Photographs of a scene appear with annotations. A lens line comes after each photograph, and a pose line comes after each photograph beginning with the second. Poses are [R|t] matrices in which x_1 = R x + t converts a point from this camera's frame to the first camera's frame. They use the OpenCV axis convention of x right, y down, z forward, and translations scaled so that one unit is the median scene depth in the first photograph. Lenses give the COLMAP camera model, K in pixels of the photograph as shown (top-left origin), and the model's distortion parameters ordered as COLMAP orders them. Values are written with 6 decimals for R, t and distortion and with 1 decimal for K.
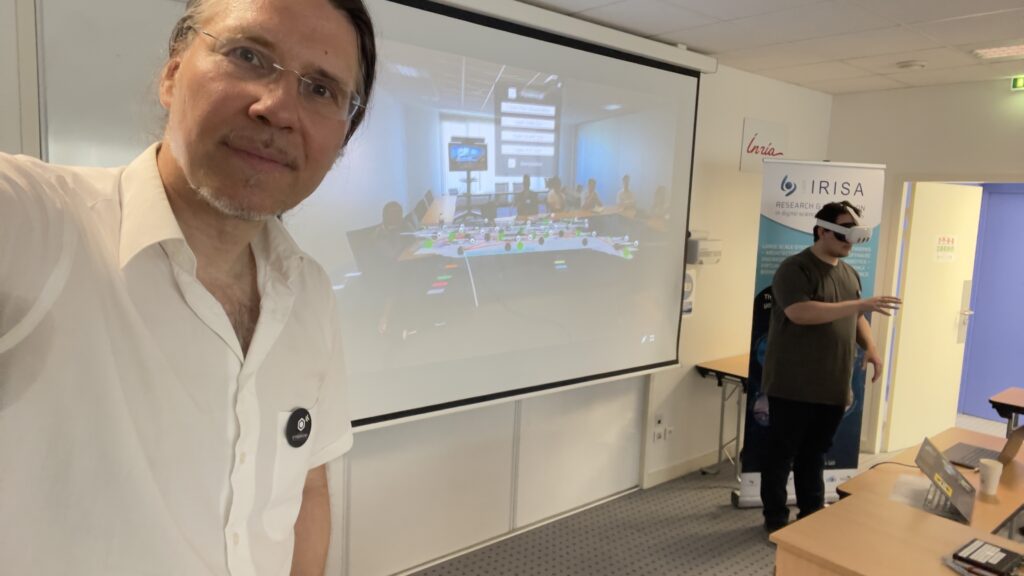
lens RADIAL K [[697.2, 0, 508.0], [0, 697.2, 283.4], [0, 0, 1]] dist [0.075279, -0.067736]
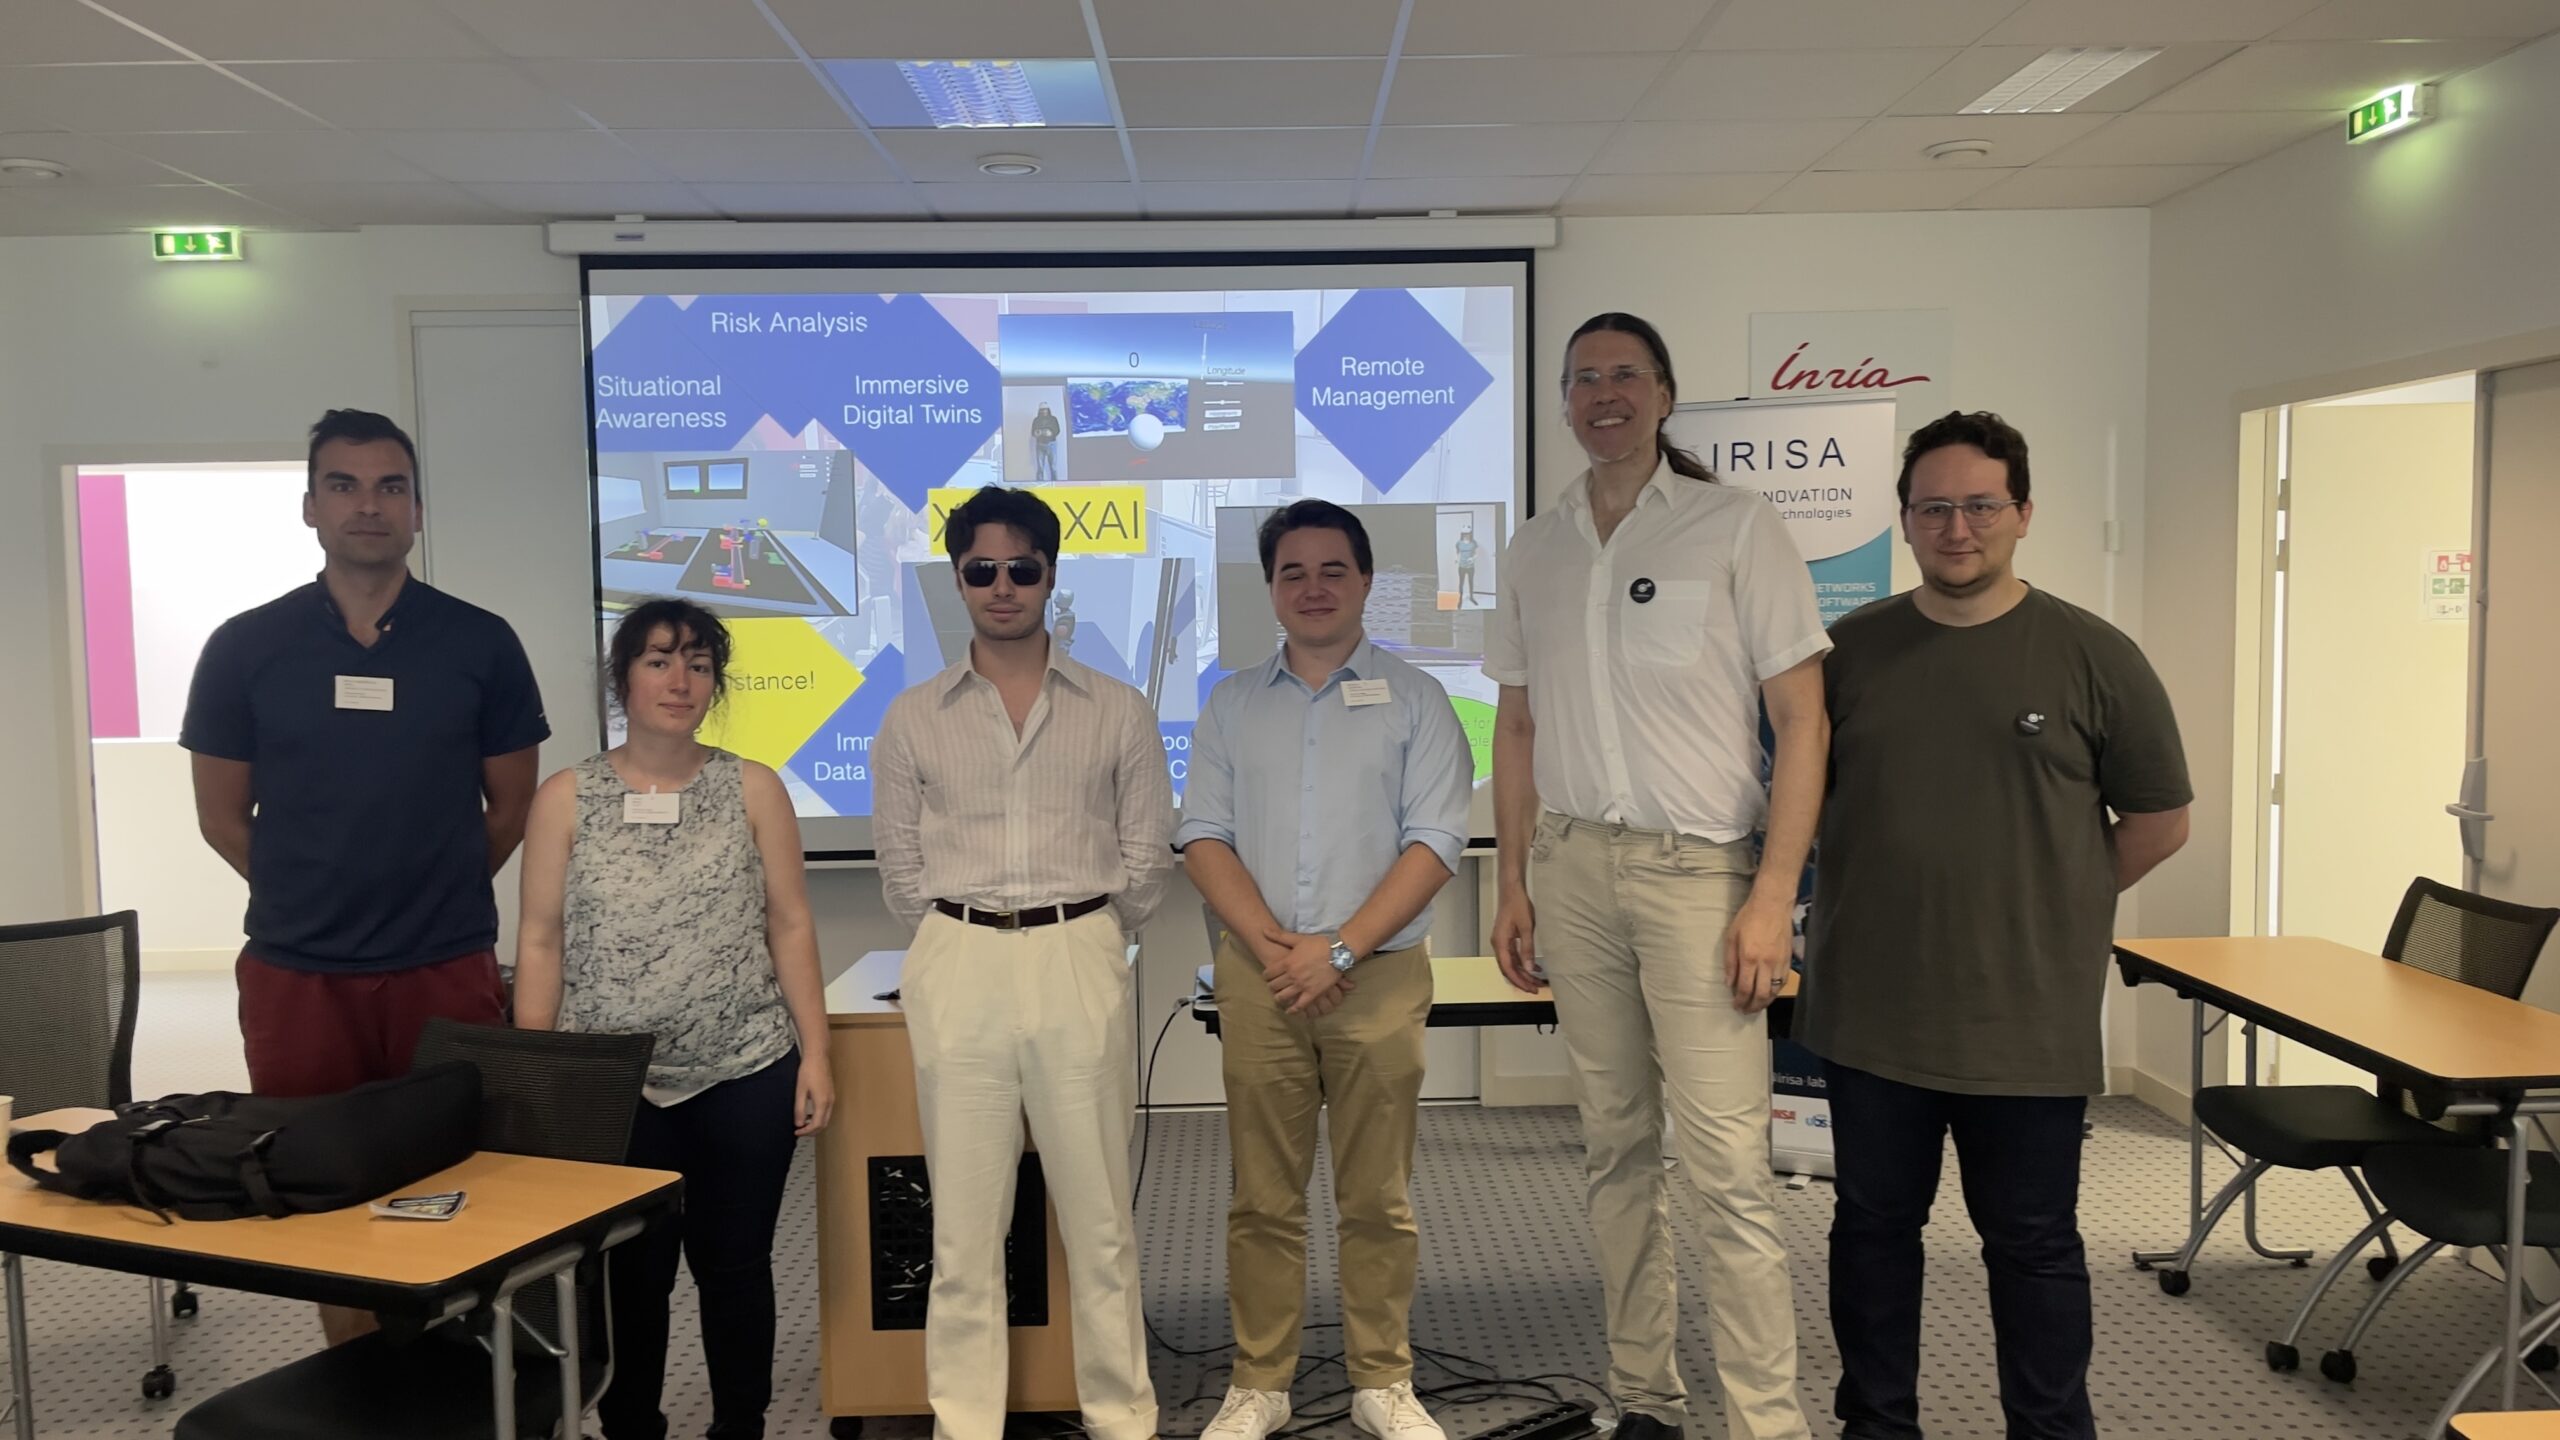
lens RADIAL K [[1945.7, 0, 1280.0], [0, 1945.7, 720.0], [0, 0, 1]] dist [0.079800, -0.000609]
pose [[0.770441, -0.008967, -0.637448, 1.009738], [-0.027896, 0.998469, -0.047761, 0.102993], [0.636901, 0.054579, 0.769011, -0.158348]]
